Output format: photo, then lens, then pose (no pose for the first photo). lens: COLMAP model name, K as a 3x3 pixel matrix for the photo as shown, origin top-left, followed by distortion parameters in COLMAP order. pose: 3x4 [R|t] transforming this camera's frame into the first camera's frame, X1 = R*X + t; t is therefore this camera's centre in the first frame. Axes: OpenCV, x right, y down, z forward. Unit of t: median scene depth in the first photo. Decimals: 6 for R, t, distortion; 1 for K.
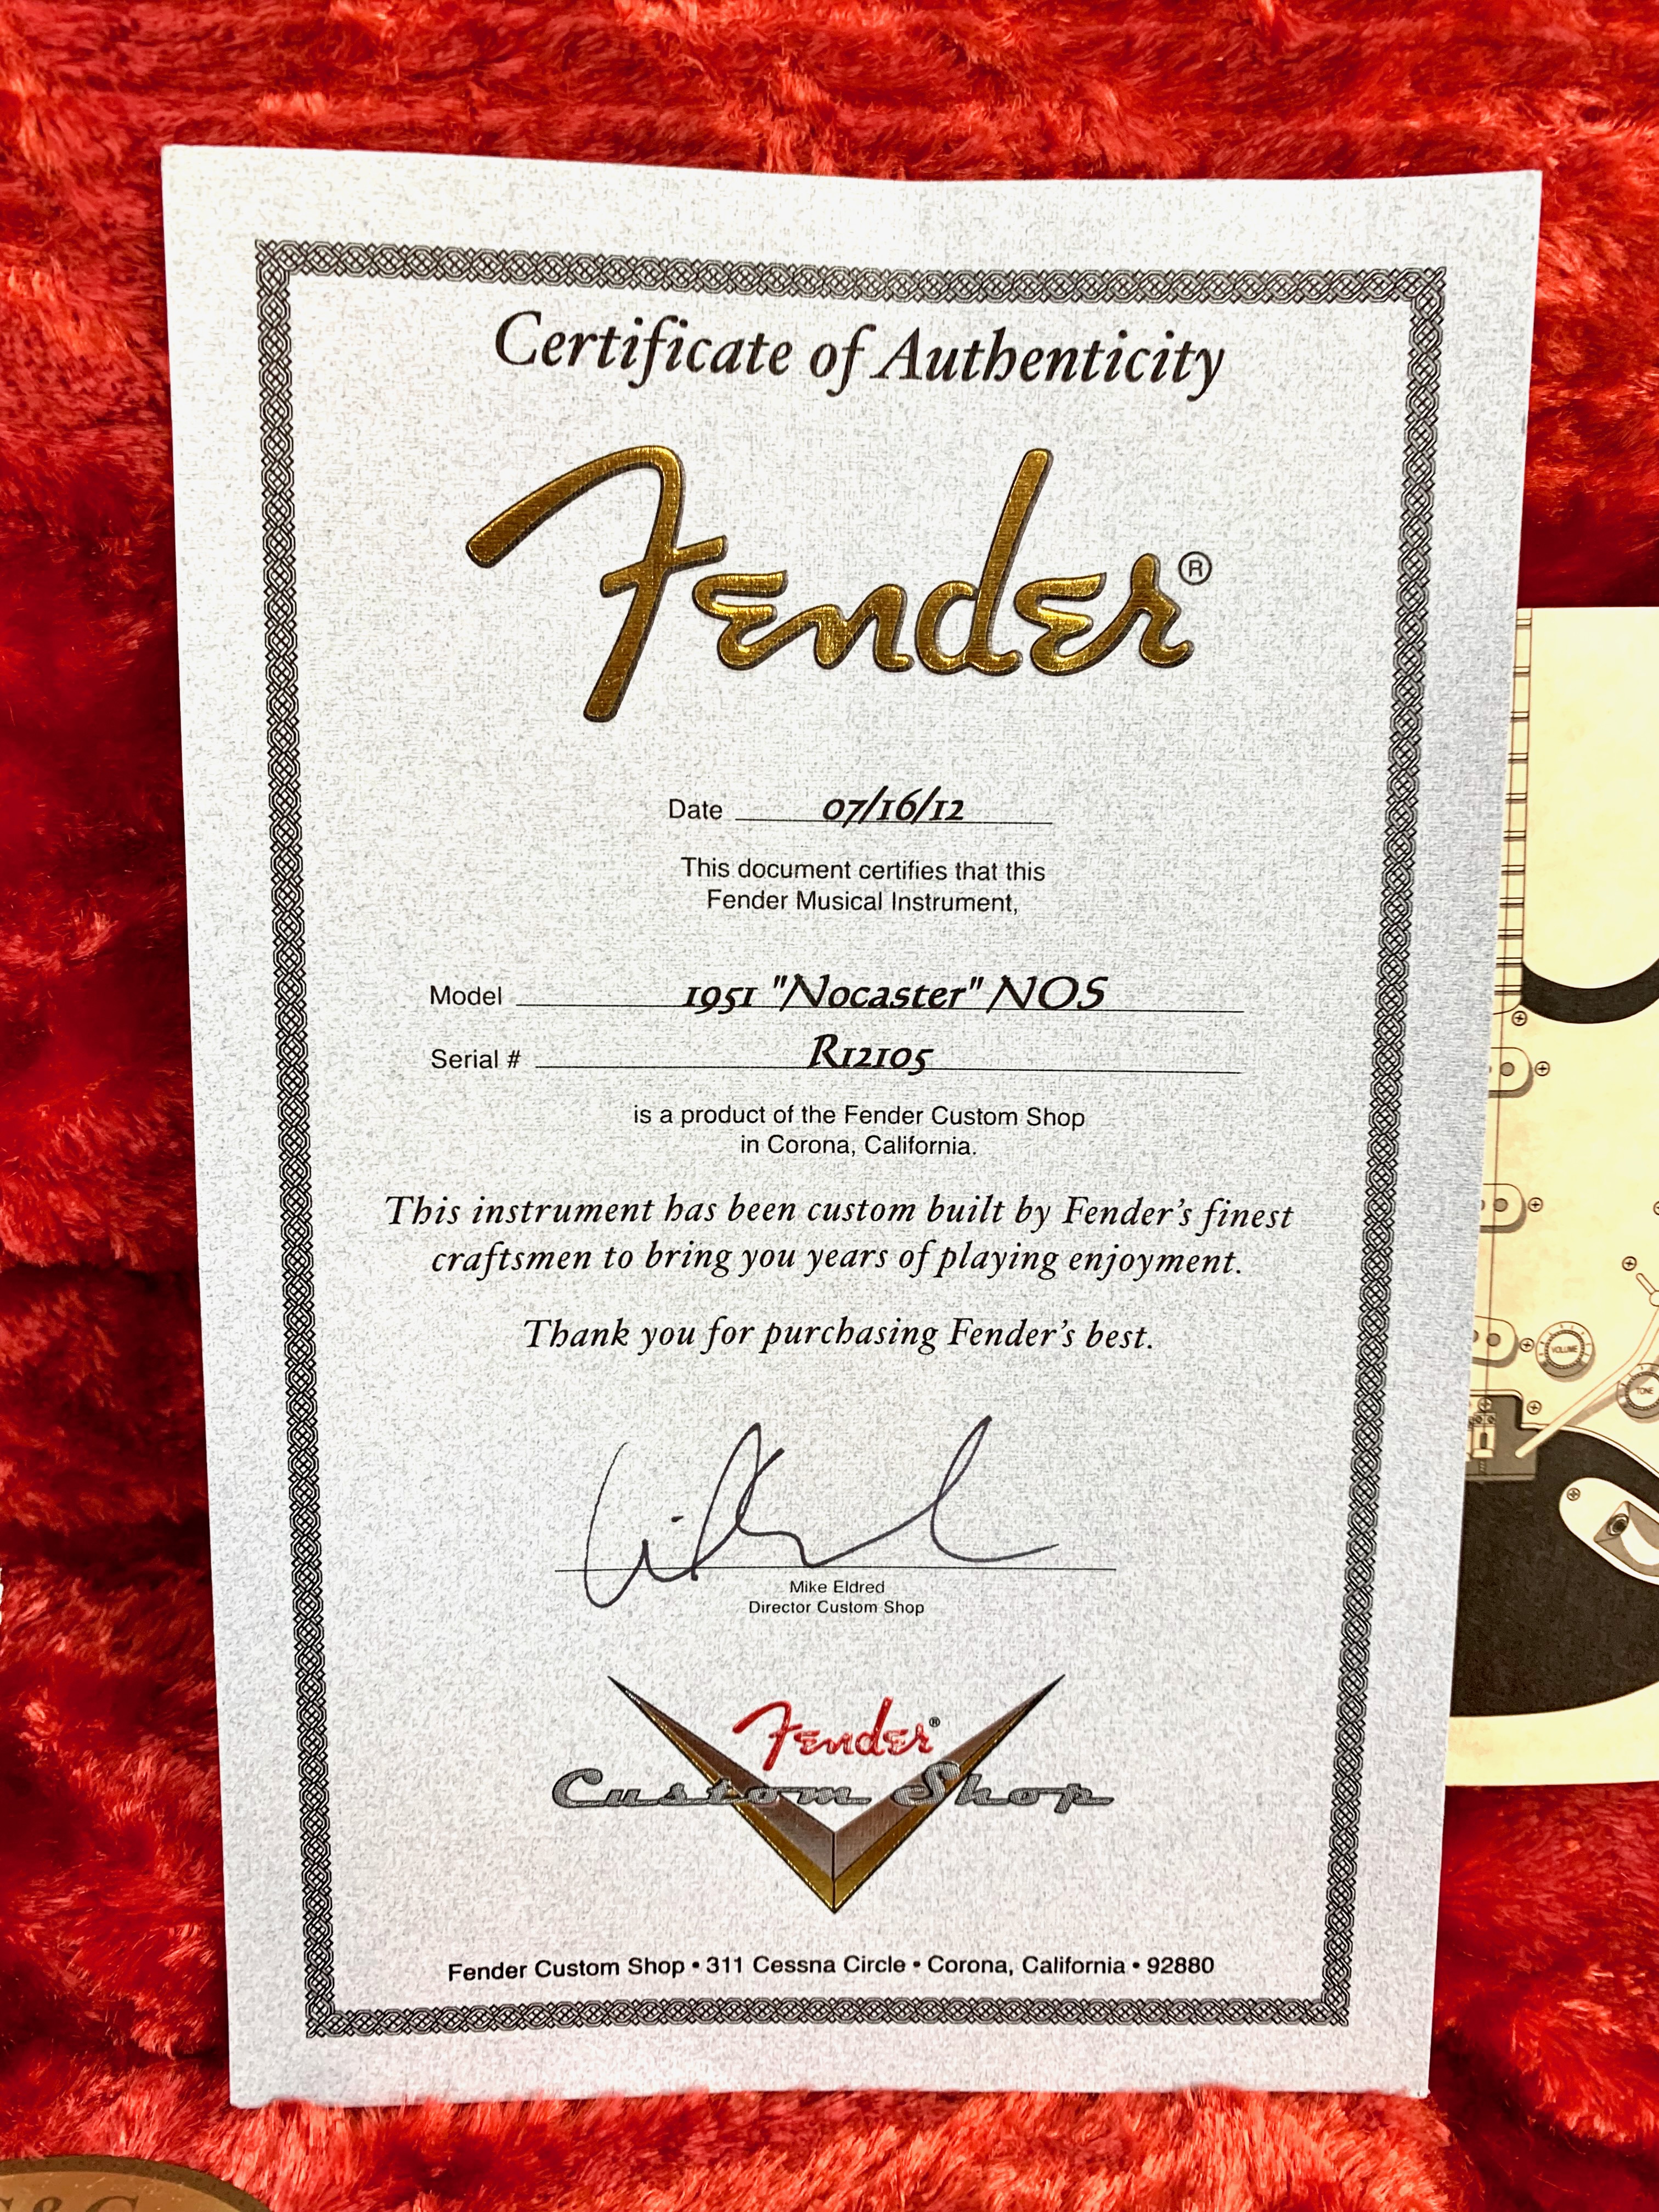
lens RADIAL K [[1792.4, 0, 829.5], [0, 1792.4, 1099.5], [0, 0, 1]] dist [0.035733, -0.034649]
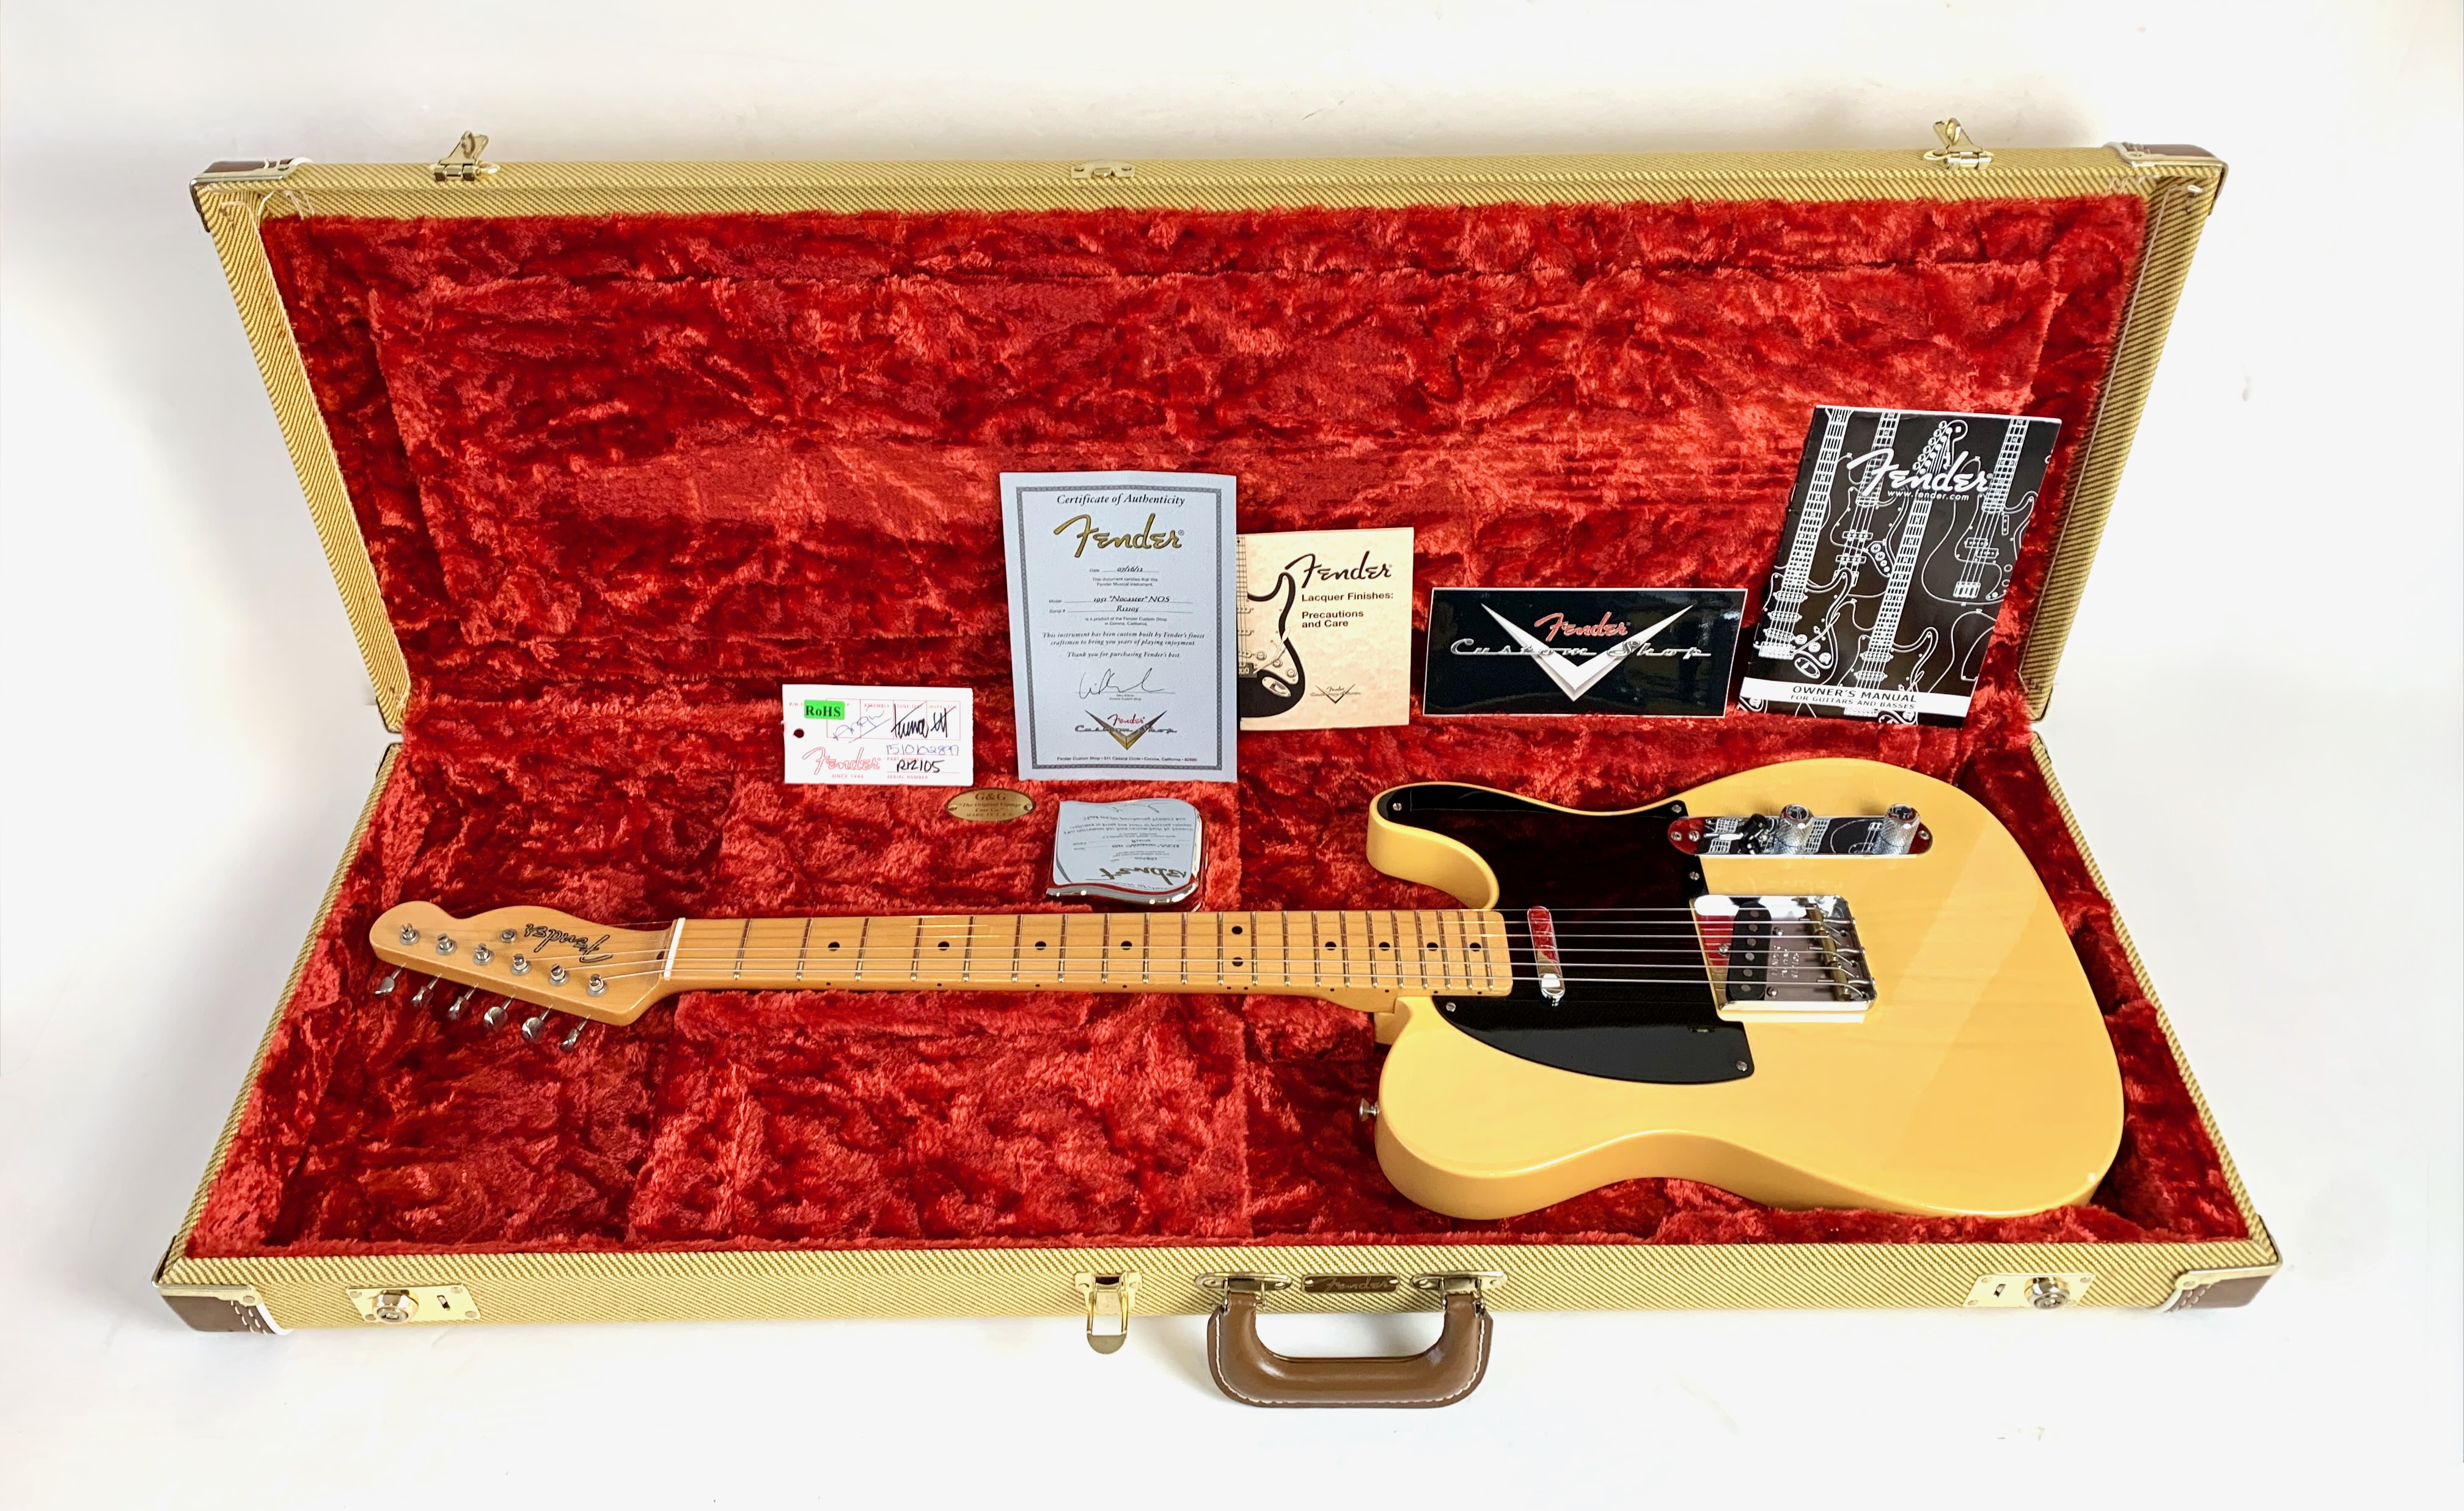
lens RADIAL K [[1838.9, 0, 1233.5], [0, 1838.9, 751.9], [0, 0, 1]] dist [-0.009860, -0.000674]
pose [[0.999436, 0.013087, -0.030931, 0.527495], [0.000492, 0.915155, 0.403102, -1.895816], [0.033582, -0.402890, 0.914632, -4.330124]]
